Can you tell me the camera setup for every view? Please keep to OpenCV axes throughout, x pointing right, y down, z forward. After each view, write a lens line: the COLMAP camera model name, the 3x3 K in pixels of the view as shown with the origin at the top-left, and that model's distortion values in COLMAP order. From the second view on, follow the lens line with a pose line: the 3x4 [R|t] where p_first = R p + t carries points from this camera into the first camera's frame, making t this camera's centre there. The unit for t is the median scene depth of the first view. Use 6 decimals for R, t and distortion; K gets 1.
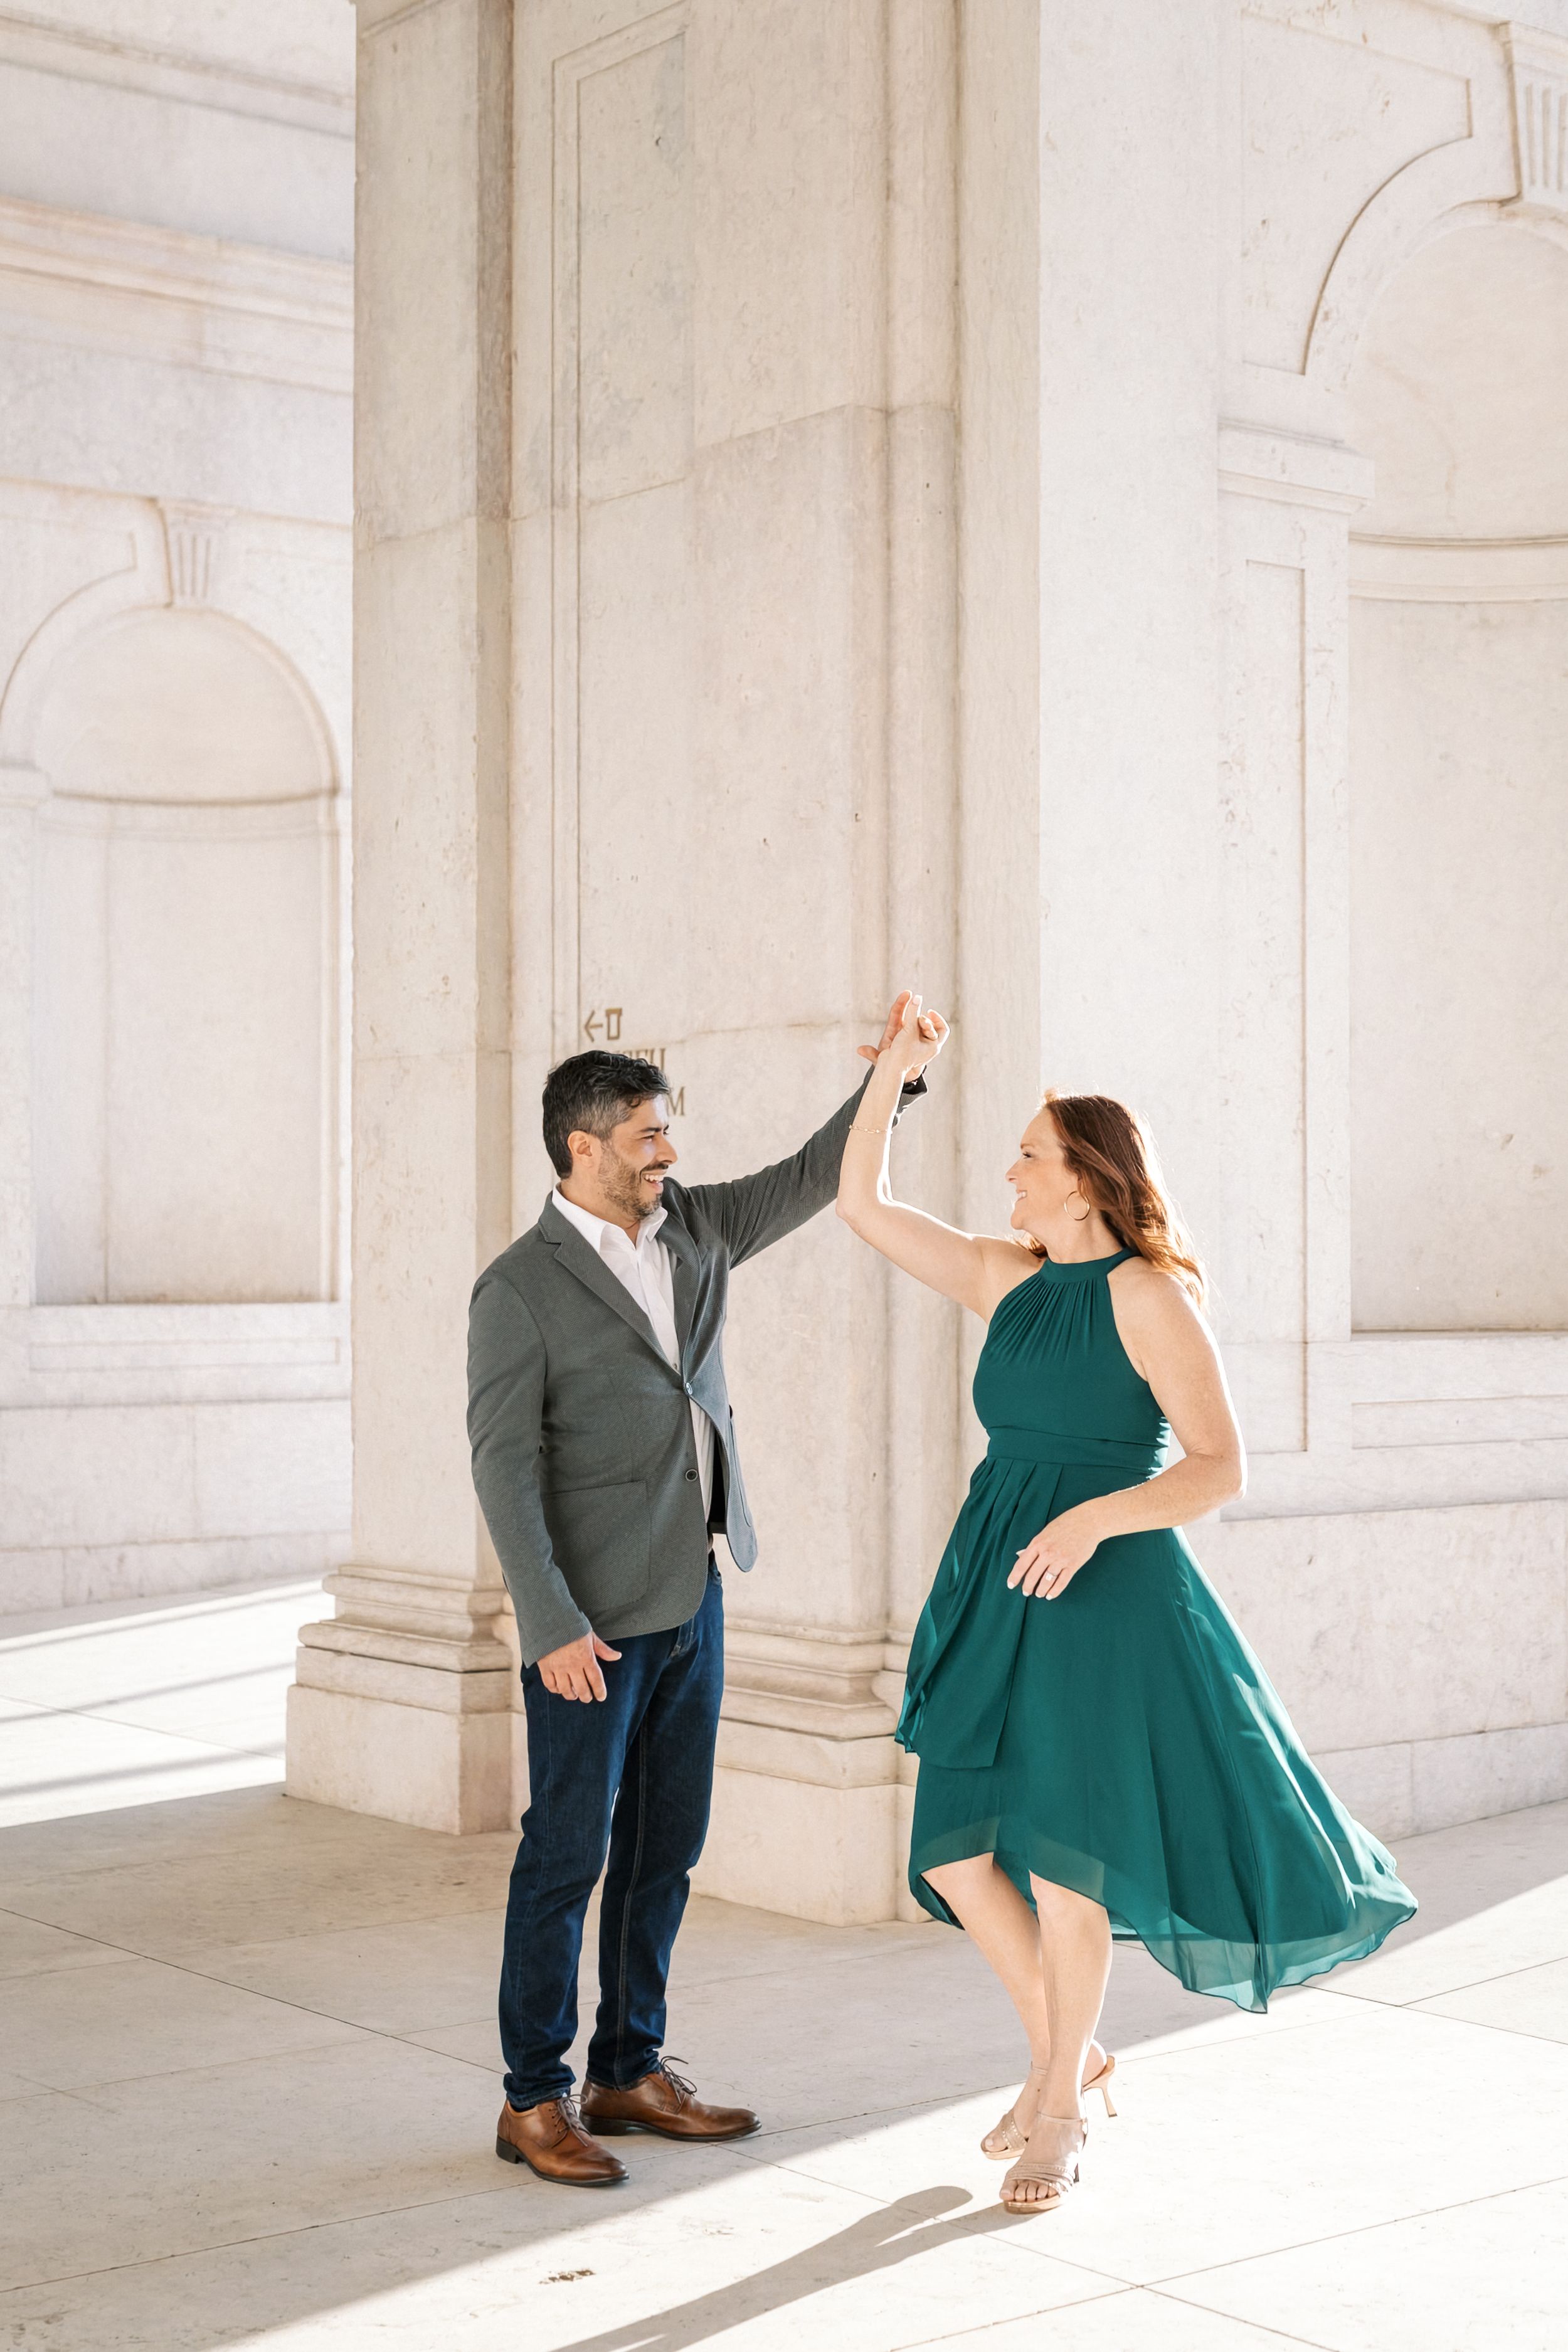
lens RADIAL K [[3224.6, 0, 784.0], [0, 3224.6, 1176.0], [0, 0, 1]] dist [-0.014086, 0.026450]
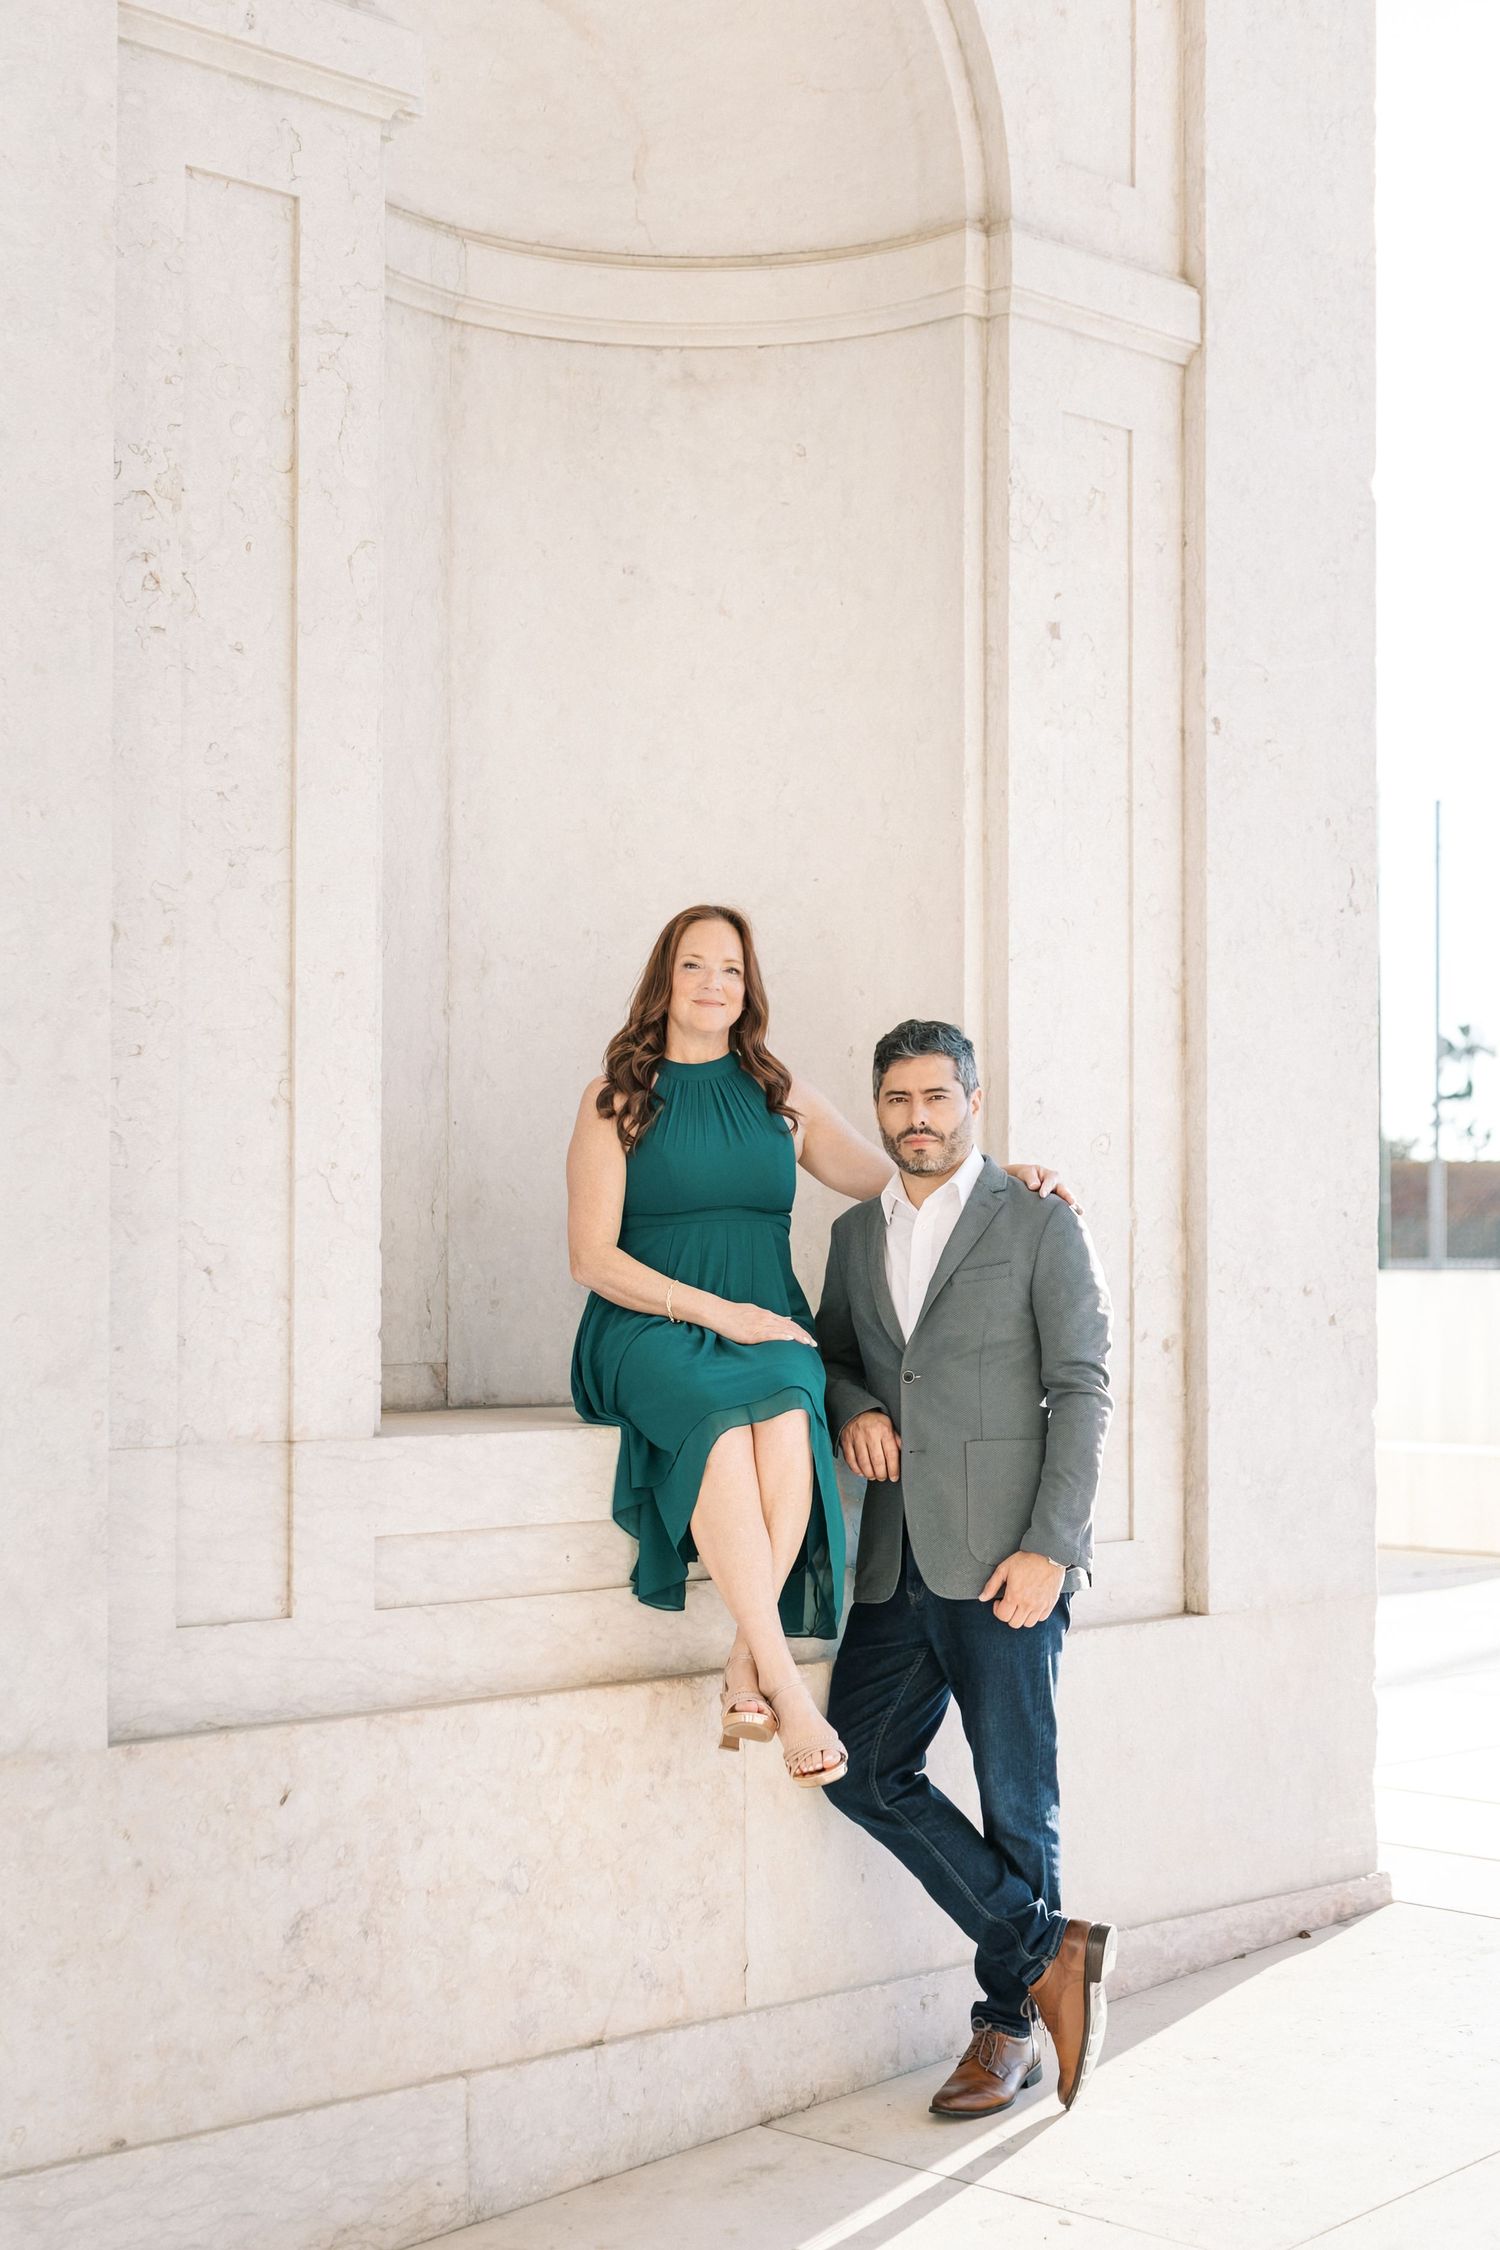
lens RADIAL K [[3084.8, 0, 750.0], [0, 3084.8, 1125.0], [0, 0, 1]] dist [-0.014086, 0.026450]
pose [[0.992700, 0.012618, 0.119950, 0.177608], [-0.010617, 0.999794, -0.017311, 0.000037], [-0.120143, 0.015911, 0.992629, 0.399062]]
